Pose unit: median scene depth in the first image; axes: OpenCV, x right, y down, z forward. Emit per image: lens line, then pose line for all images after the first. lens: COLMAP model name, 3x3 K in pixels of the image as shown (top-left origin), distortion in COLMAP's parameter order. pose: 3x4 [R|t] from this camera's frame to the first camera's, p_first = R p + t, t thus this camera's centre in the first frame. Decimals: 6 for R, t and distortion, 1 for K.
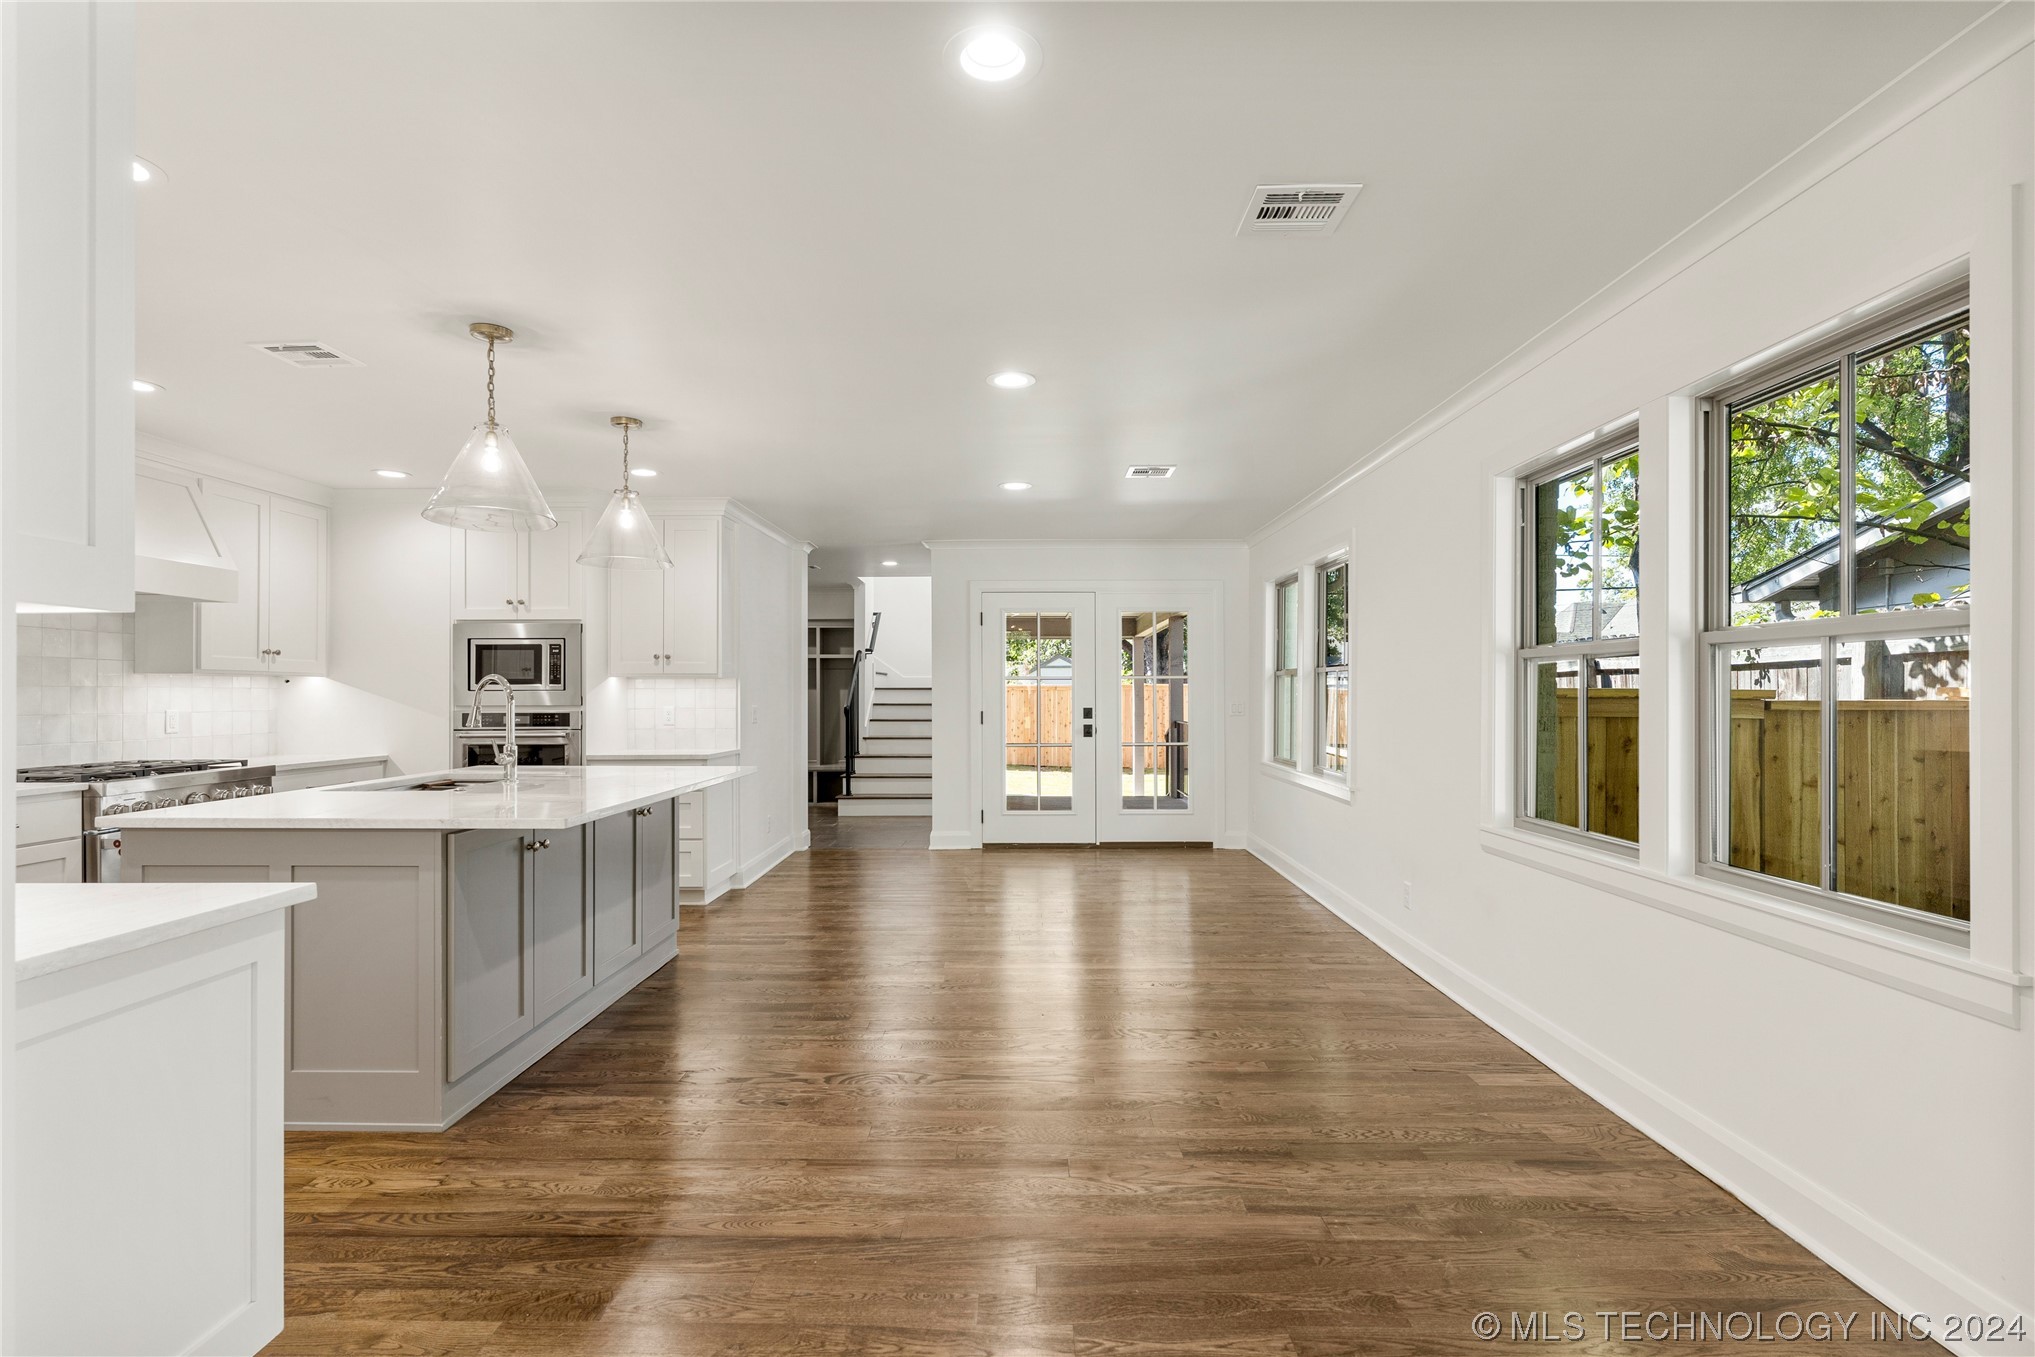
lens RADIAL K [[983.2, 0, 1010.6], [0, 983.2, 689.4], [0, 0, 1]] dist [0.002349, -0.000089]
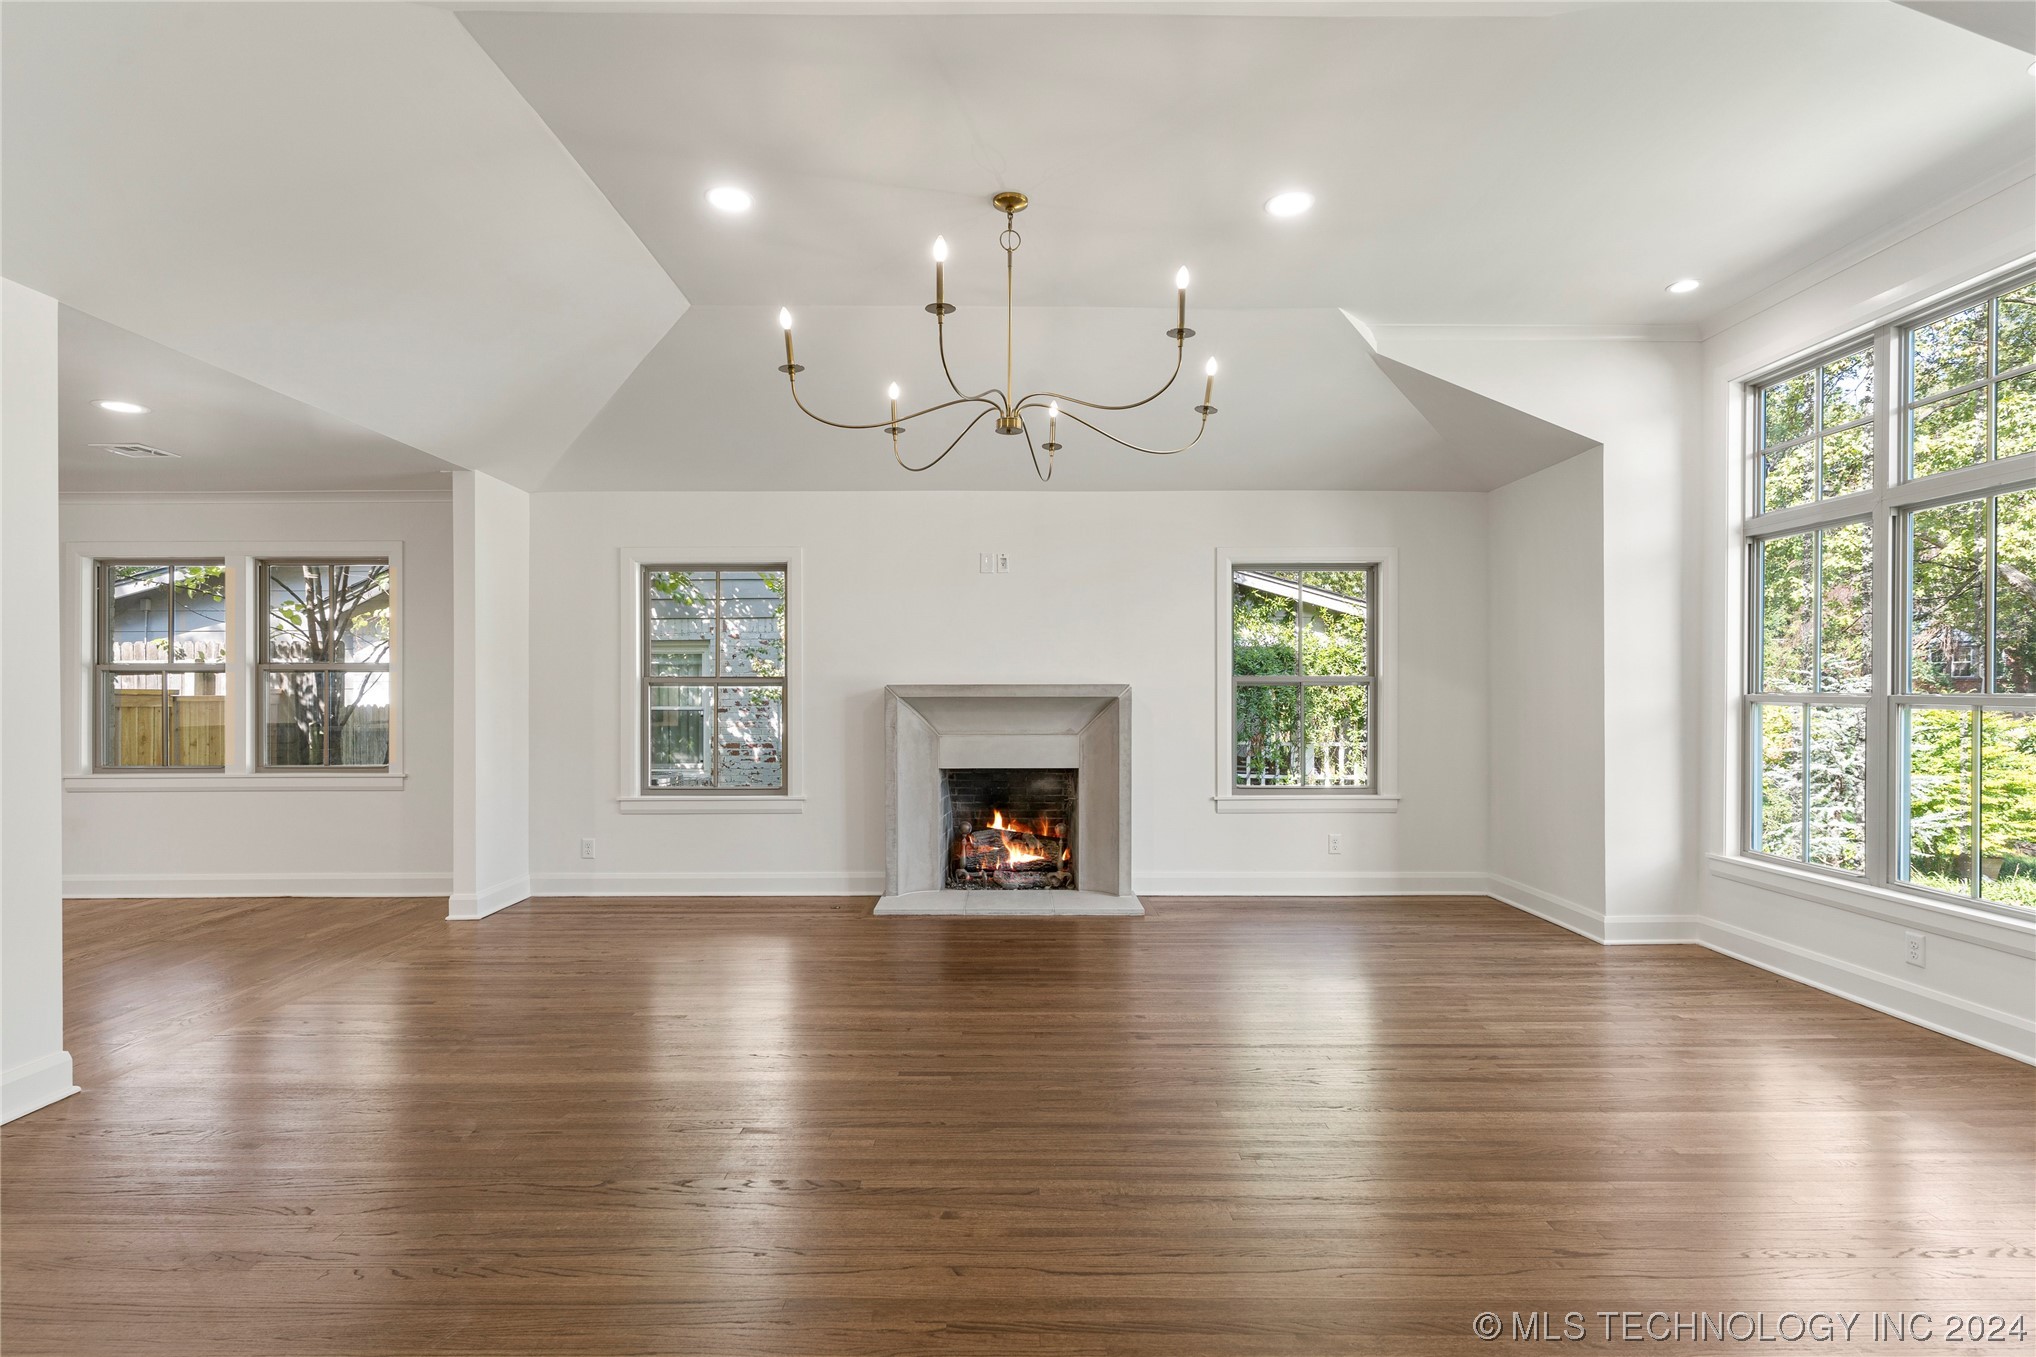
lens RADIAL K [[994.8, 0, 1011.8], [0, 994.8, 691.4], [0, 0, 1]] dist [0.002985, 0.000195]
pose [[-0.017169, 0.001034, 0.999852, -0.730945], [-0.005089, 0.999986, -0.001121, -0.000854], [-0.999840, -0.005108, -0.017163, -0.309531]]
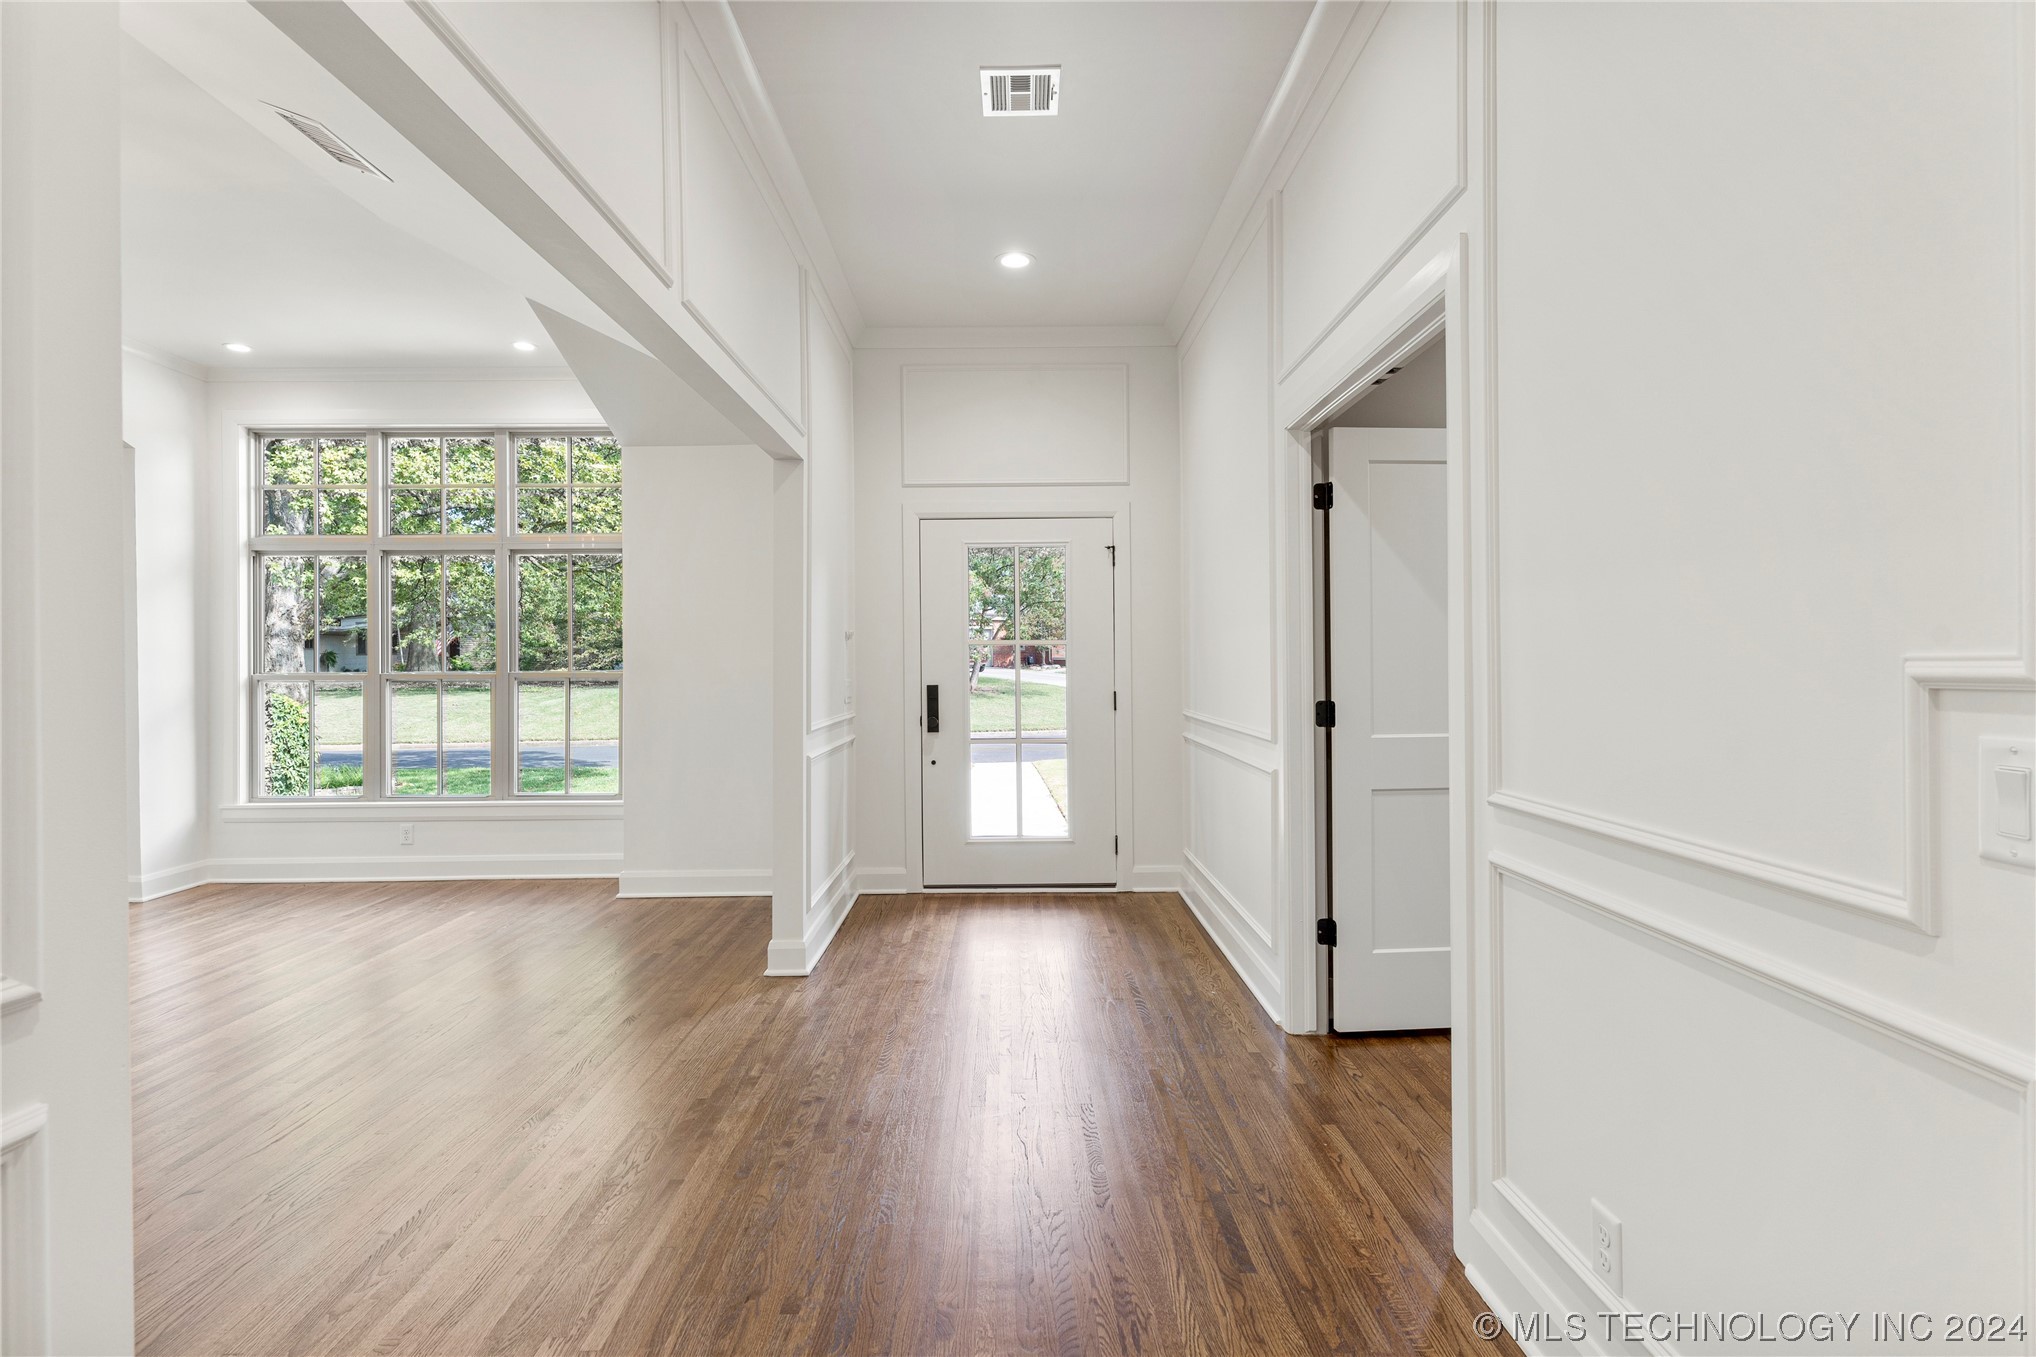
lens RADIAL K [[999.9, 0, 1006.1], [0, 999.9, 665.0], [0, 0, 1]] dist [-0.004234, -0.000720]
pose [[-0.999774, 0.010527, -0.018479, -0.692310], [0.010642, 0.999925, -0.006125, 0.001930], [0.018413, -0.006320, -0.999810, 0.116052]]
